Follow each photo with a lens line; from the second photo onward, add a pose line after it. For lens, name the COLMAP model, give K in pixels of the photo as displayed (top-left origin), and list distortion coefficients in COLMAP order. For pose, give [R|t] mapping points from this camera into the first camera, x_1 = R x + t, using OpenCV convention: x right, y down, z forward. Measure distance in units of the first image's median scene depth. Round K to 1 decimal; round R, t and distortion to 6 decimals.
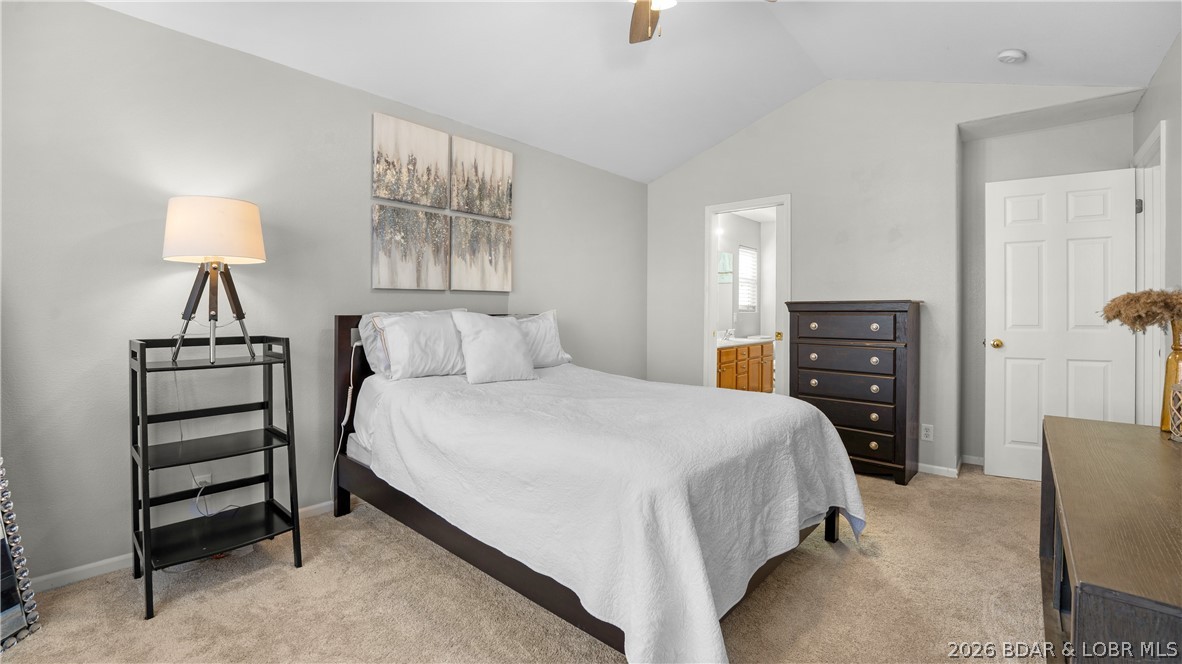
lens RADIAL K [[487.5, 0, 588.8], [0, 487.5, 325.0], [0, 0, 1]] dist [-0.002573, 0.000192]
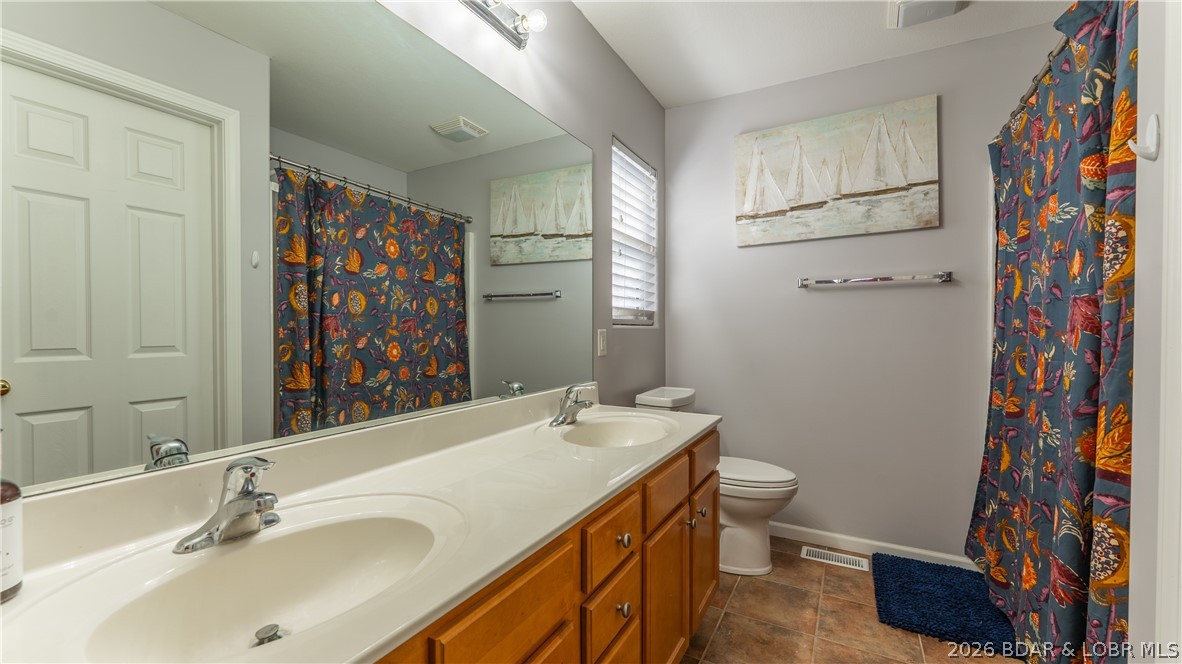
lens RADIAL K [[487.5, 0, 591.0], [0, 487.5, 336.5], [0, 0, 1]] dist [-0.002573, 0.000192]
pose [[0.978150, -0.003959, 0.207861, 0.207035], [0.004764, 0.999983, -0.003371, -0.017045], [-0.207844, 0.004288, 0.978153, 0.616301]]
